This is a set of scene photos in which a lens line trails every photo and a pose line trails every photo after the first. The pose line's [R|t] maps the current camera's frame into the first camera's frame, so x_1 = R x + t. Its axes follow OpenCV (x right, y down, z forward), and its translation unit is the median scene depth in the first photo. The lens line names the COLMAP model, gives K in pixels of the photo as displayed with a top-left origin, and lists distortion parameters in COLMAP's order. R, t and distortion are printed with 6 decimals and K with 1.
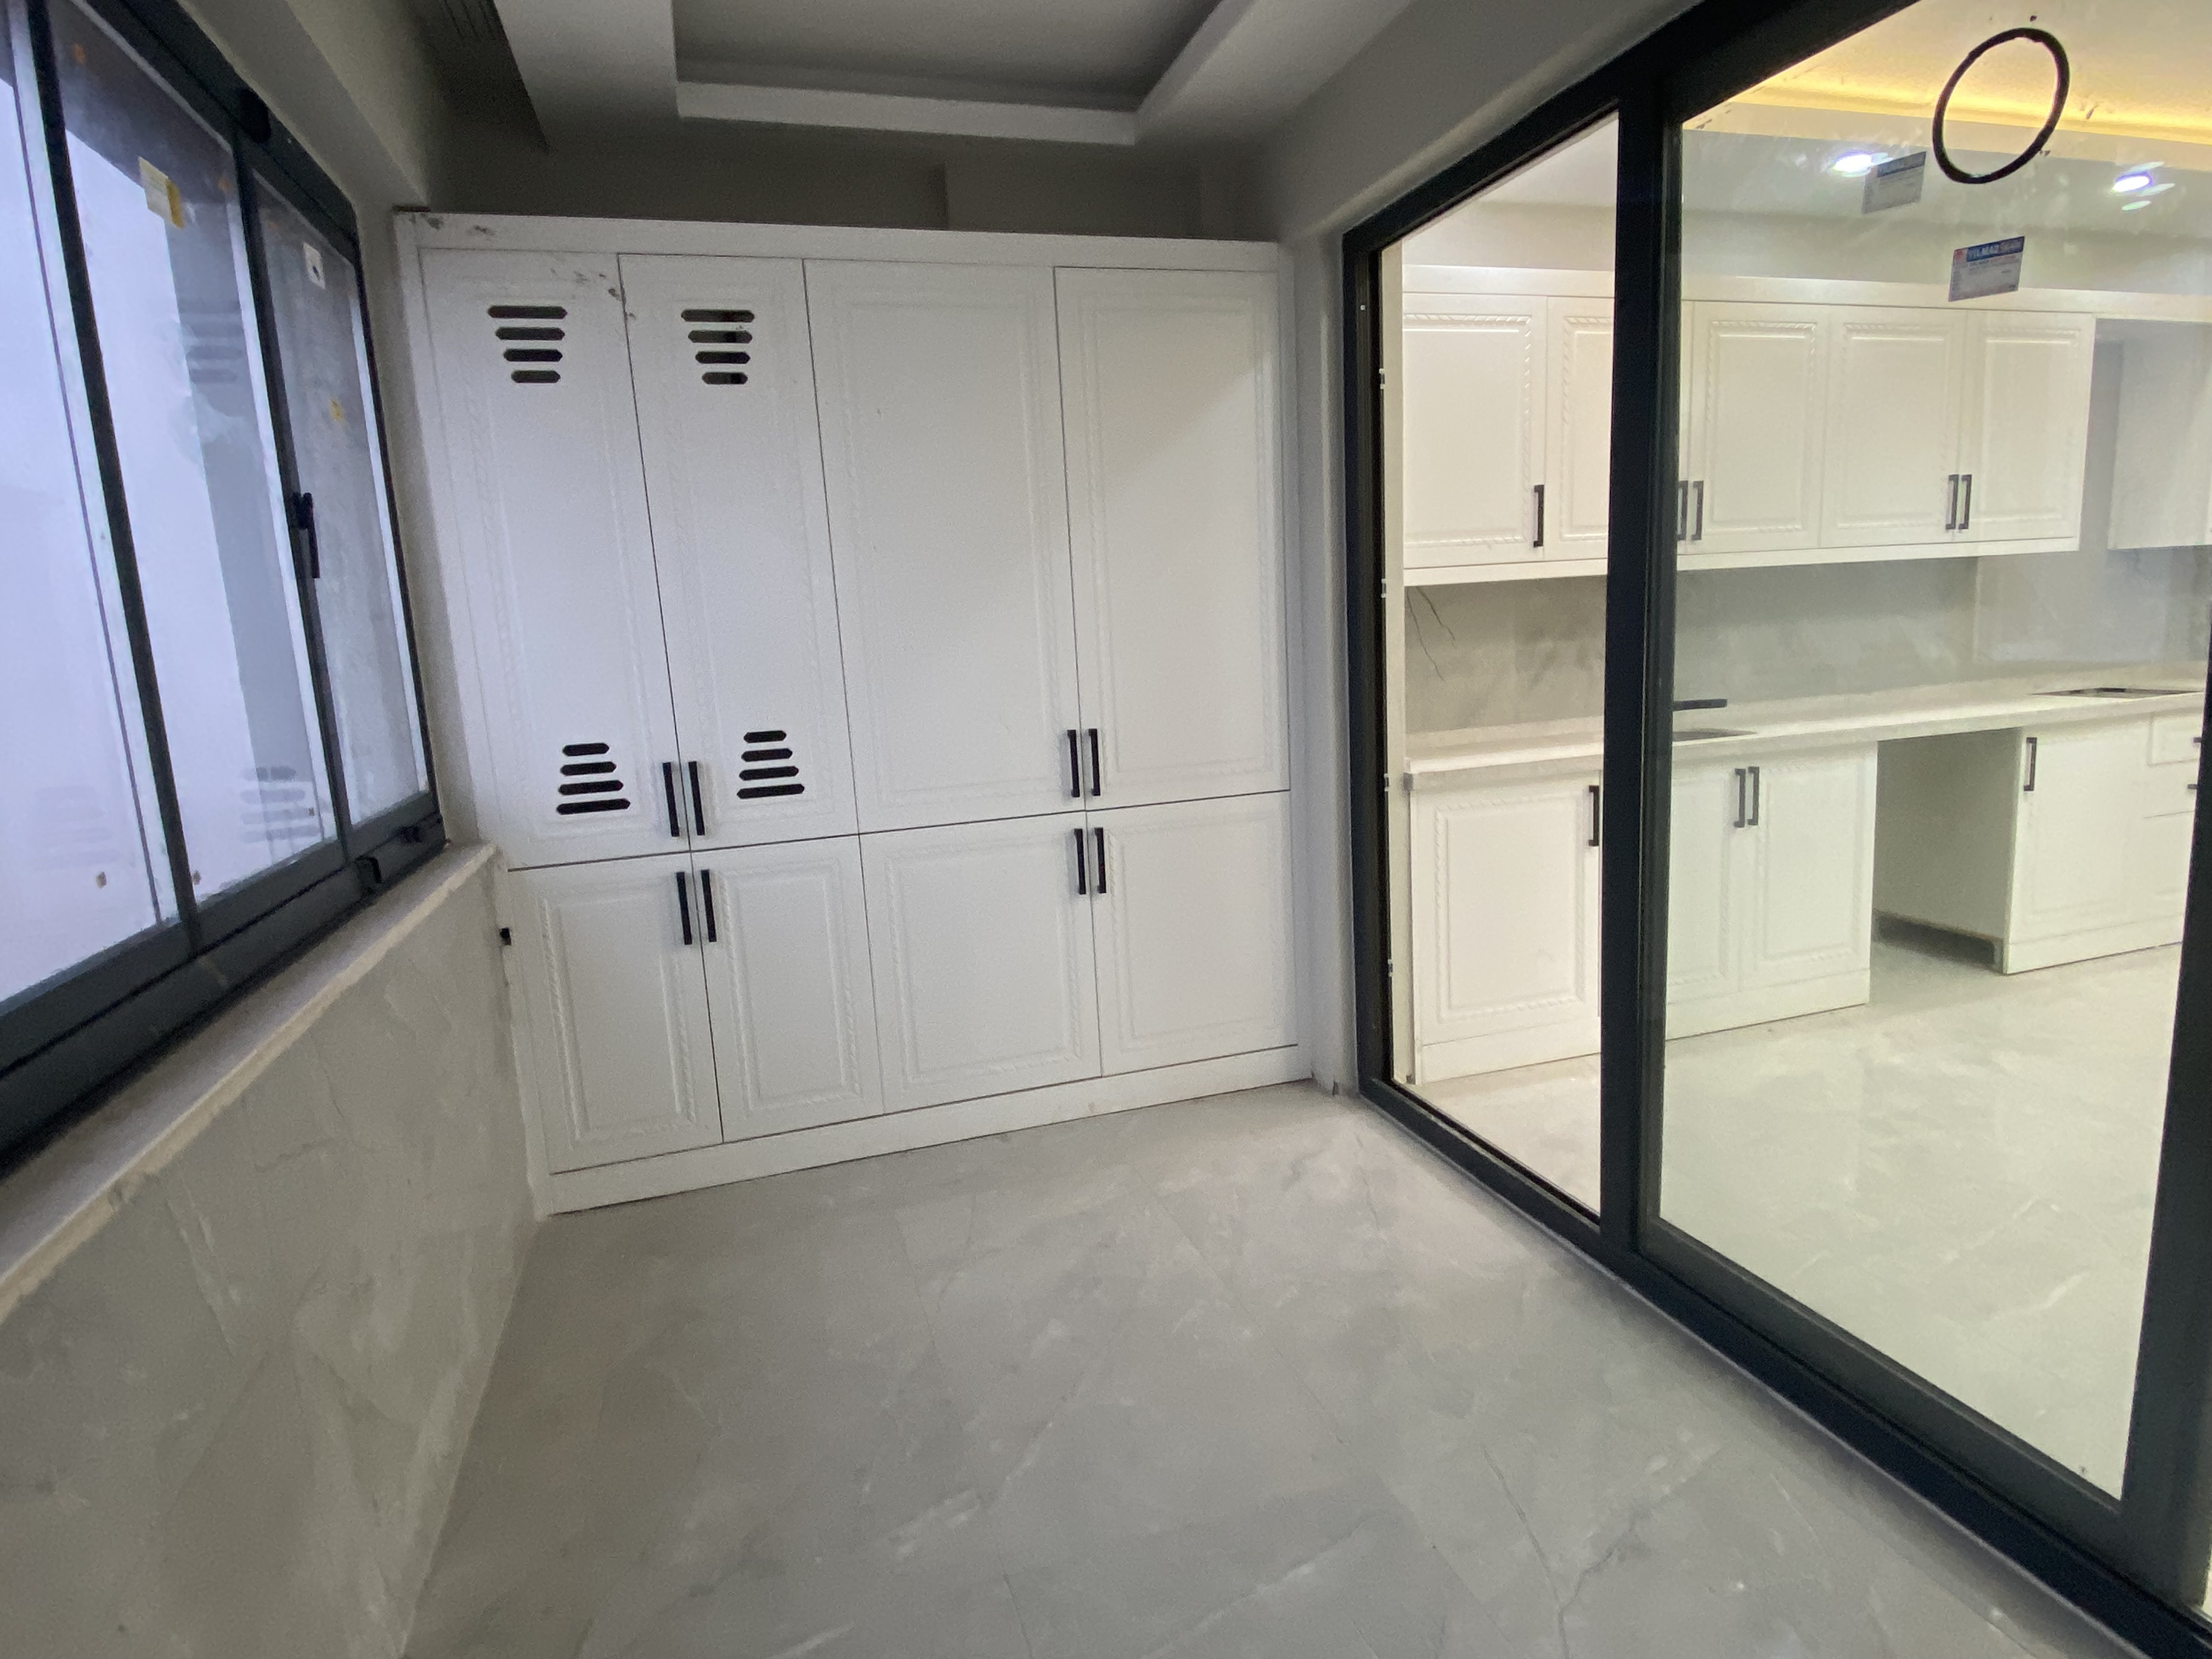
lens RADIAL K [[1200.2, 0, 1106.4], [0, 1200.2, 821.4], [0, 0, 1]] dist [0.075914, -0.086606]
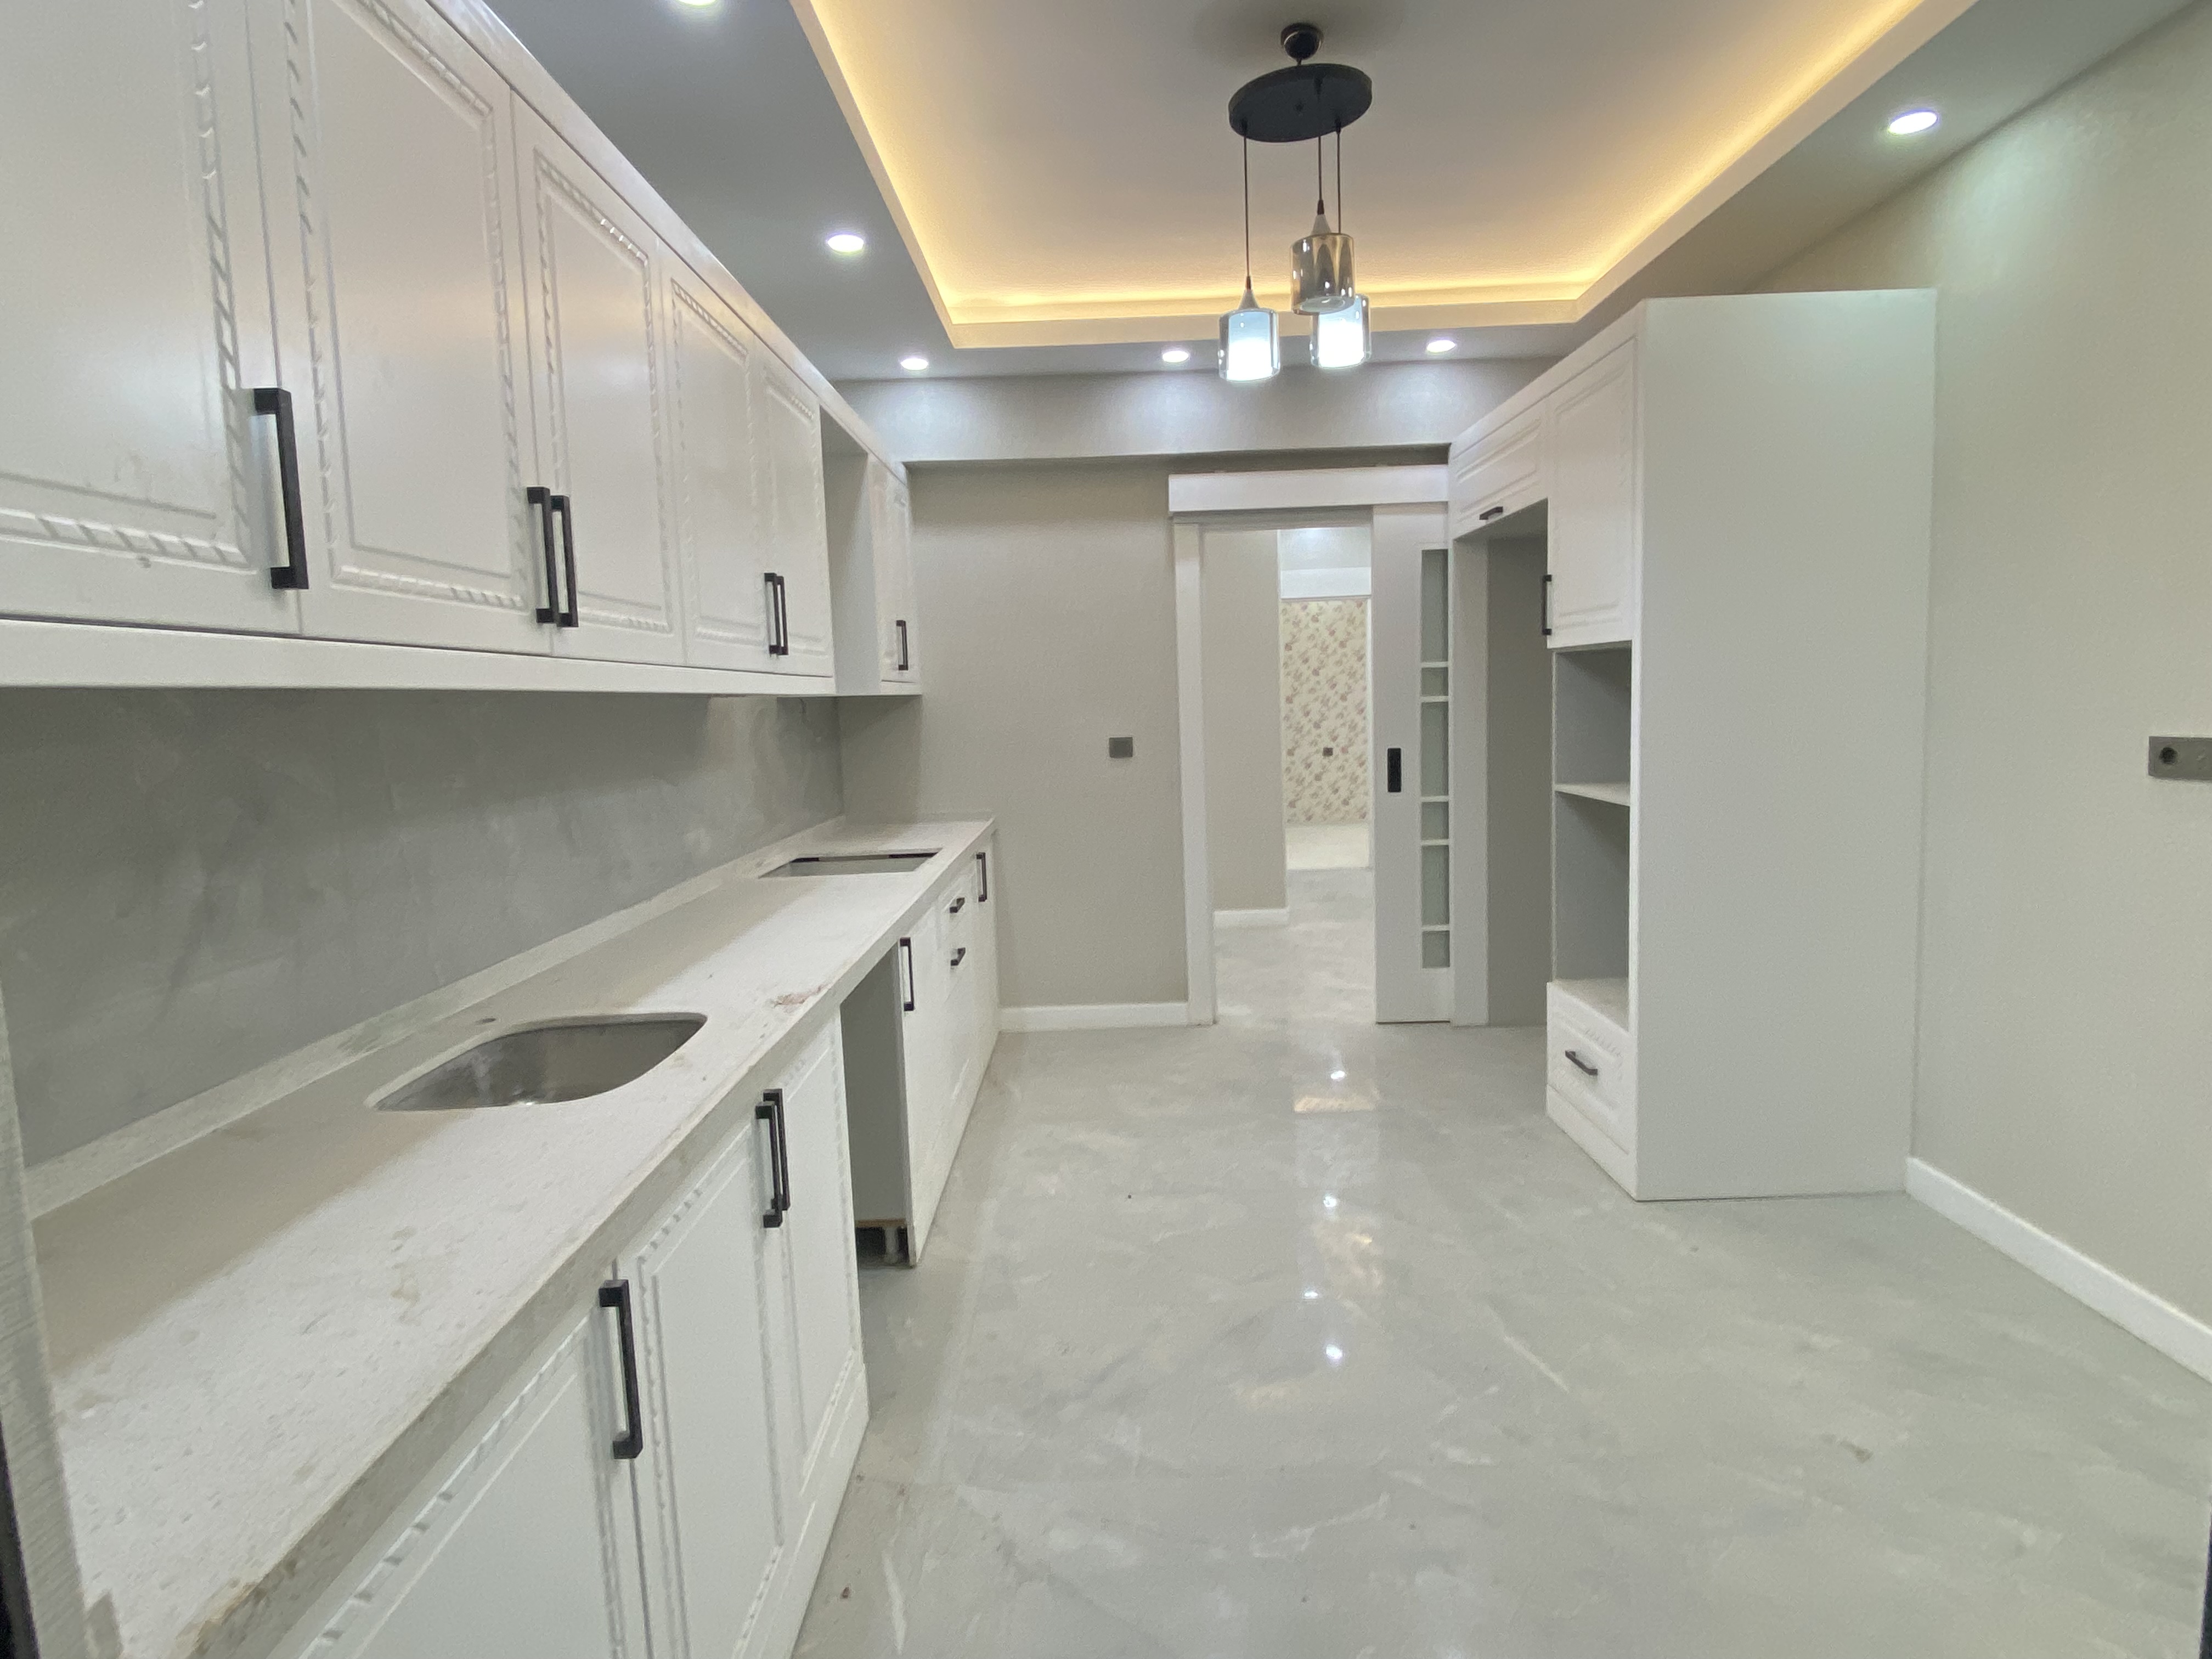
lens RADIAL K [[1200.2, 0, 1106.4], [0, 1200.2, 821.4], [0, 0, 1]] dist [0.075914, -0.086606]
pose [[0.310548, -0.054533, 0.948992, 0.107025], [0.172873, 0.984944, 0.000028, -0.117763], [-0.934706, 0.164046, 0.315300, 0.643123]]
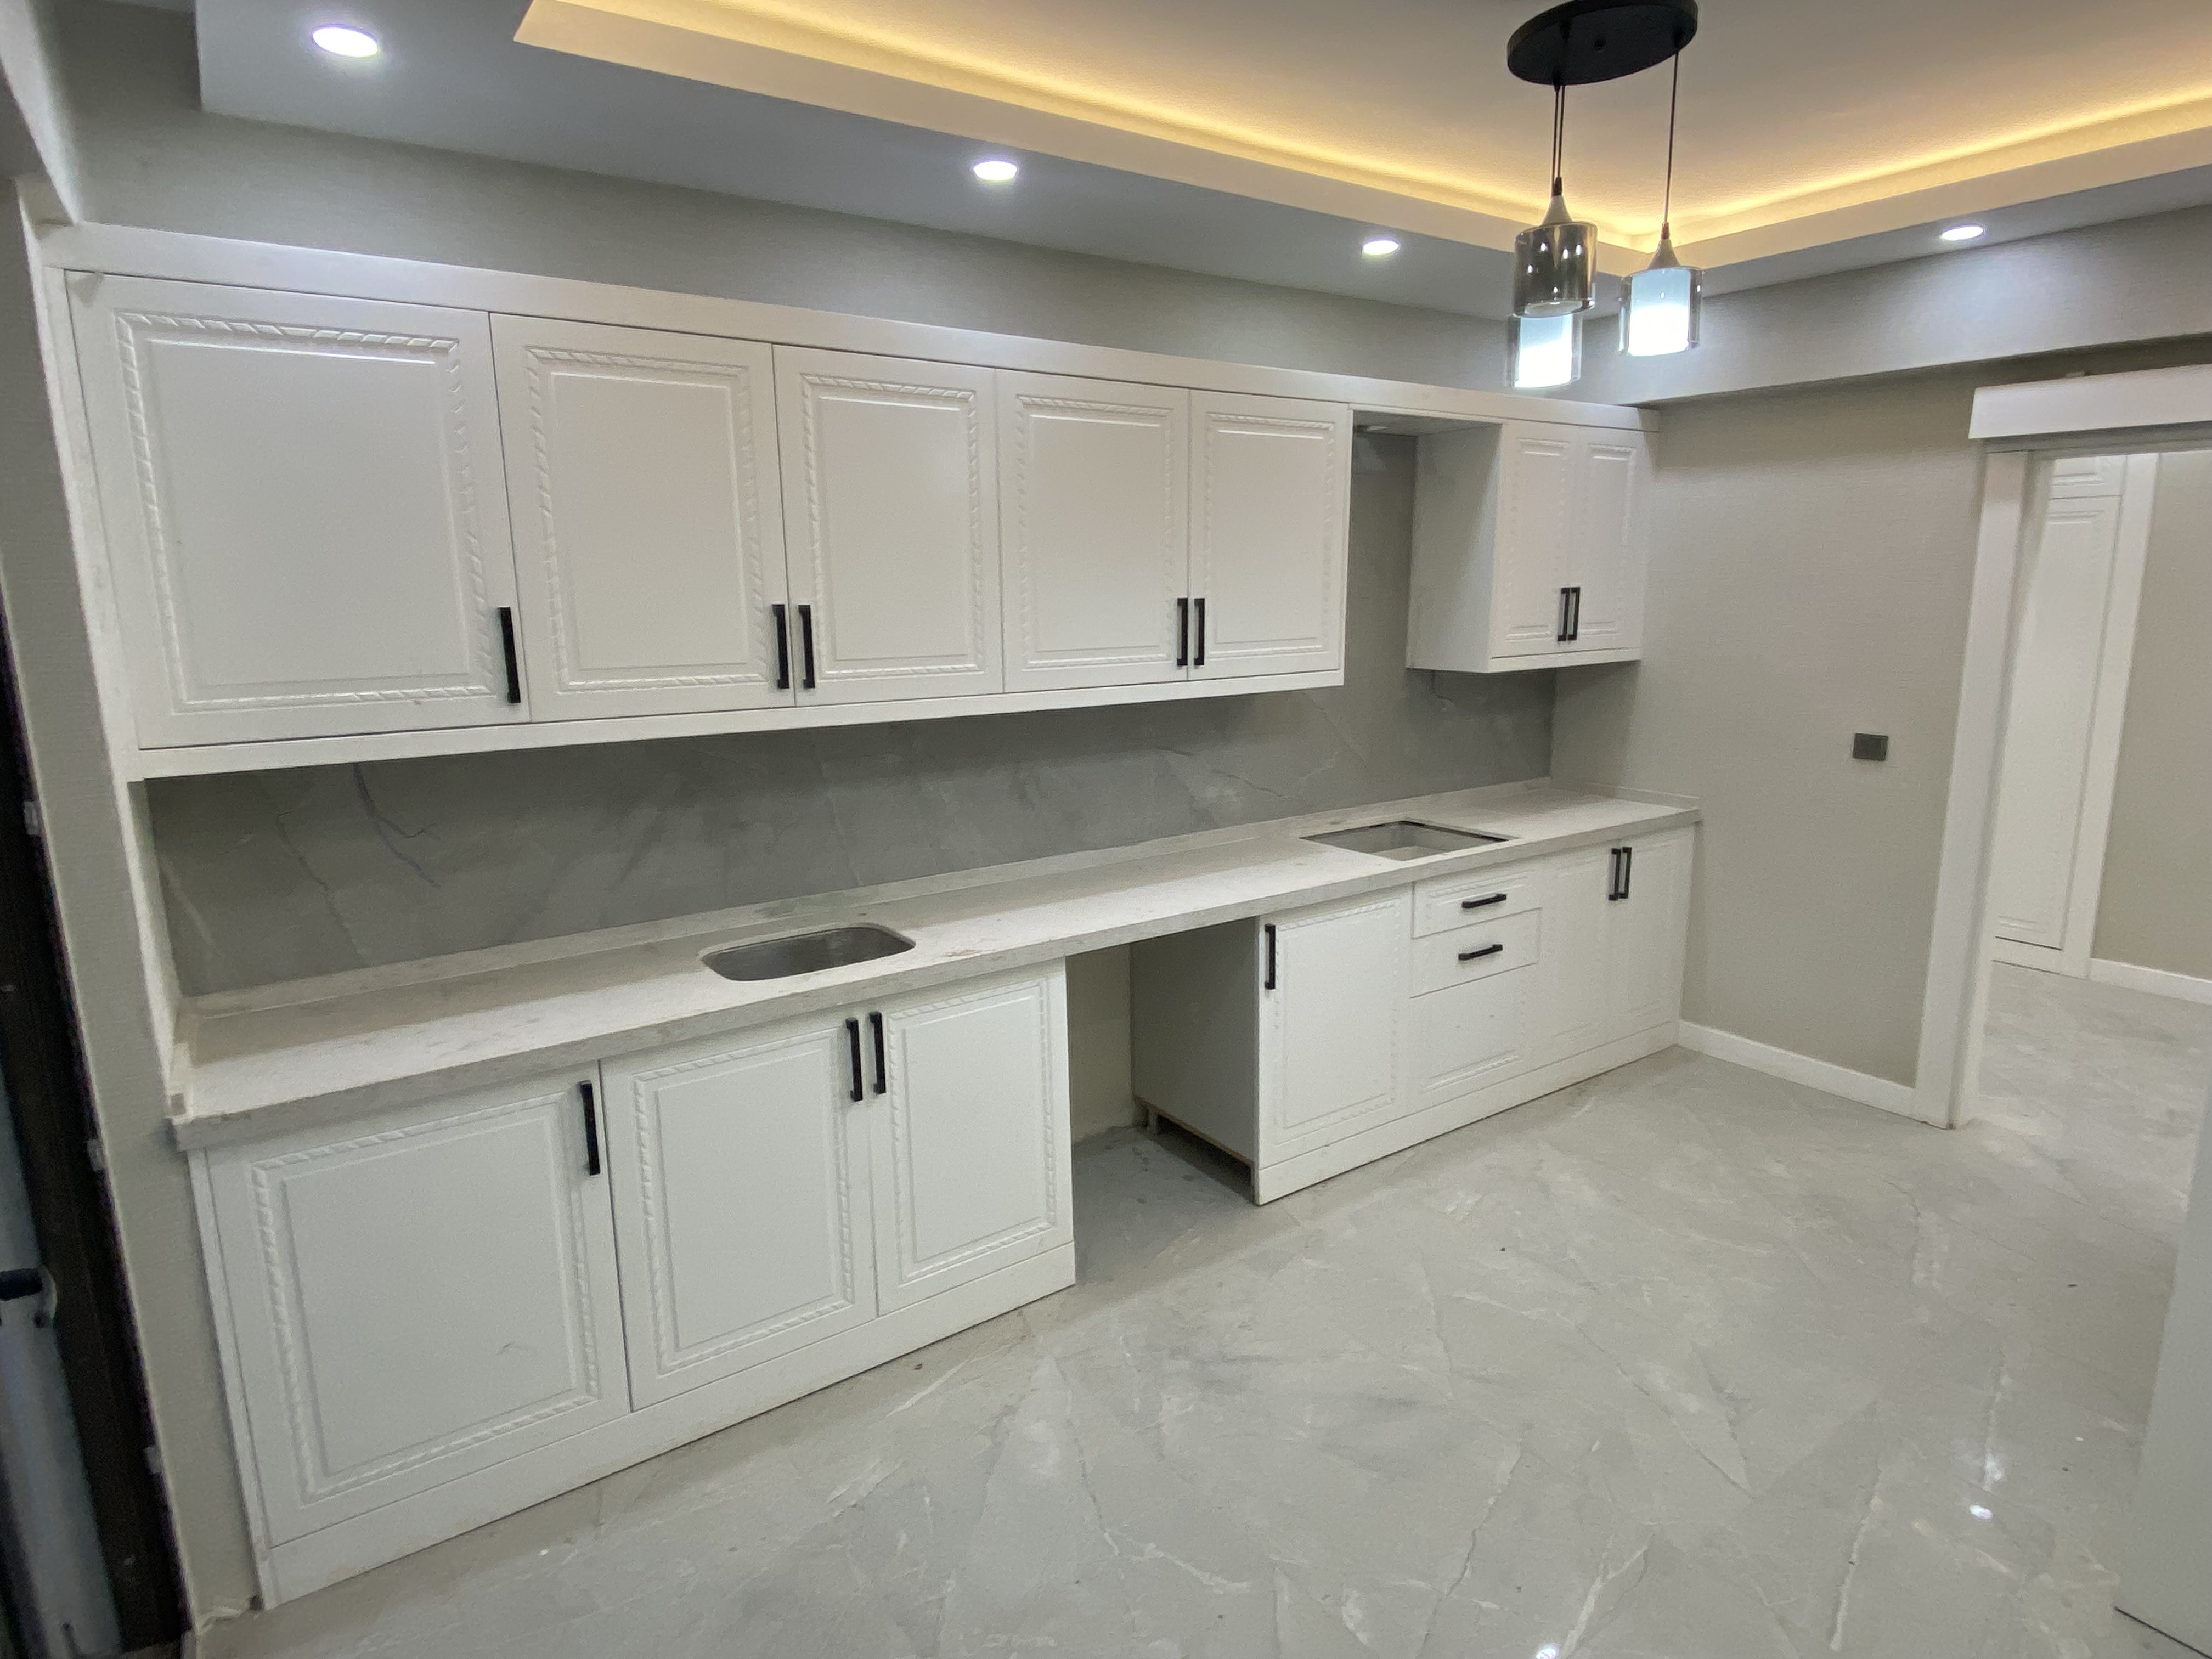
lens RADIAL K [[1200.2, 0, 1106.4], [0, 1200.2, 821.4], [0, 0, 1]] dist [0.075914, -0.086606]
pose [[0.951829, -0.014666, 0.306280, 0.407428], [0.009654, 0.999794, 0.017875, -0.153944], [-0.306479, -0.014058, 0.951774, 0.264052]]
